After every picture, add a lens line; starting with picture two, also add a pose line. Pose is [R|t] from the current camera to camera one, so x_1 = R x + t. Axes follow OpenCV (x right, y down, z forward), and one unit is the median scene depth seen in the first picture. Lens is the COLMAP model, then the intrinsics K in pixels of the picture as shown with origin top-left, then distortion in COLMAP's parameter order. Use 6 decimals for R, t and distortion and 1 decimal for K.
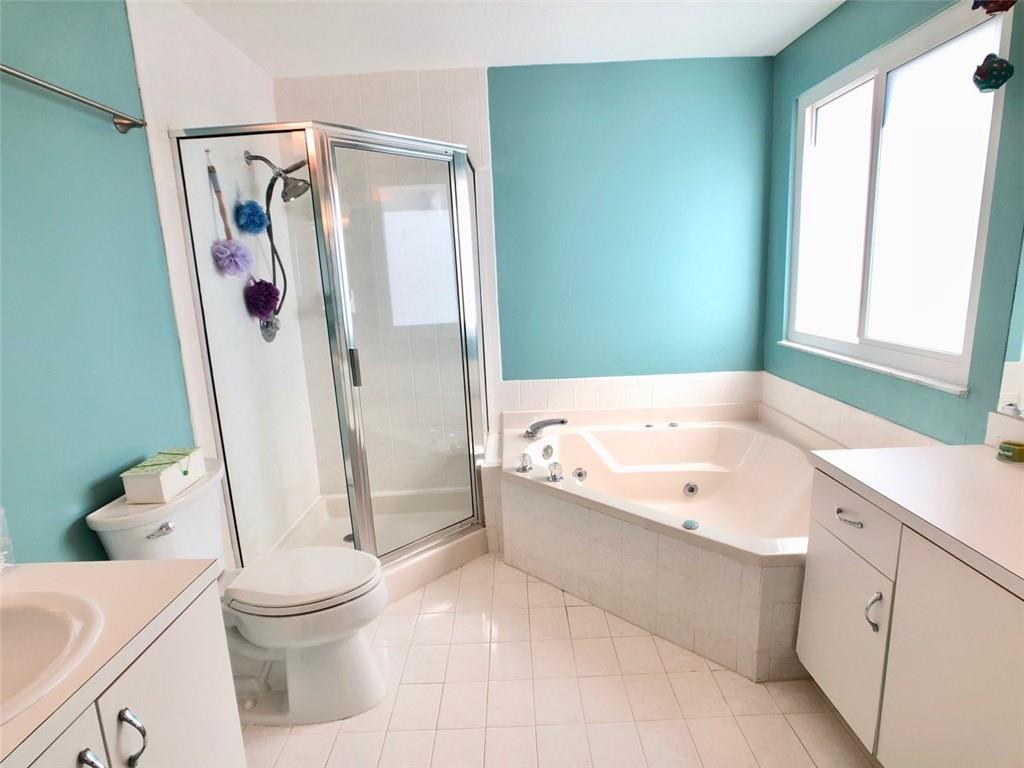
lens RADIAL K [[546.0, 0, 516.6], [0, 546.0, 383.7], [0, 0, 1]] dist [-0.019278, 0.008544]
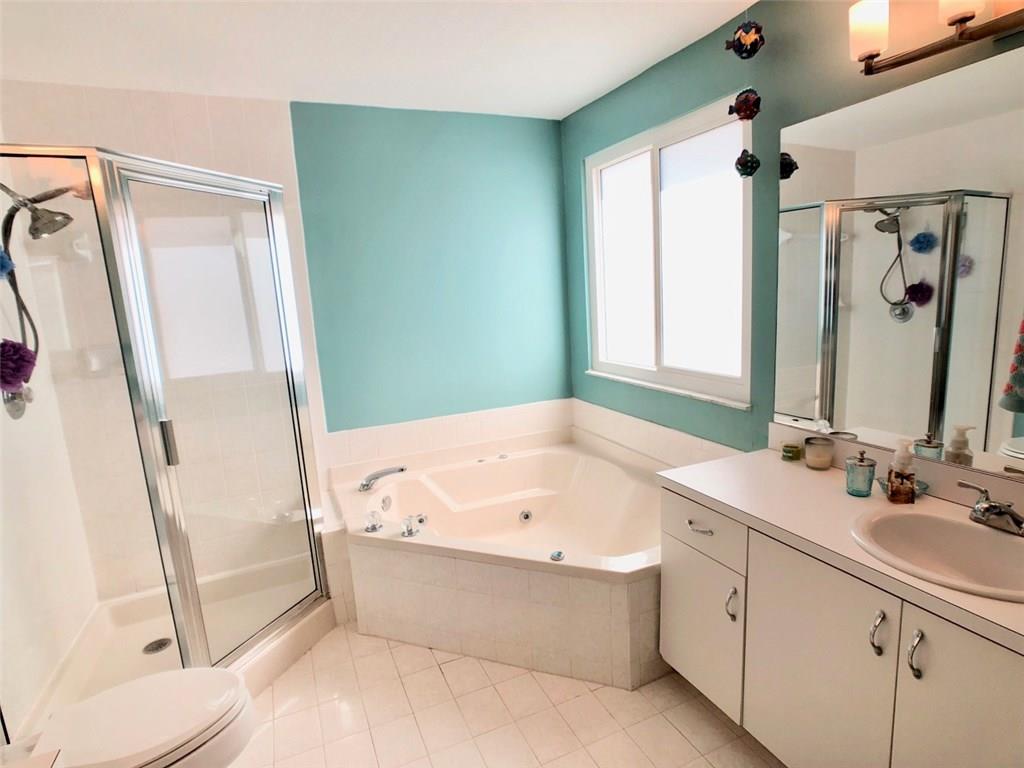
lens RADIAL K [[546.0, 0, 514.2], [0, 546.0, 383.2], [0, 0, 1]] dist [-0.019278, 0.008544]
pose [[0.919204, -0.075787, 0.386419, -0.108519], [0.095796, 0.994862, -0.032757, -0.036847], [-0.381951, 0.067128, 0.921742, 0.030243]]
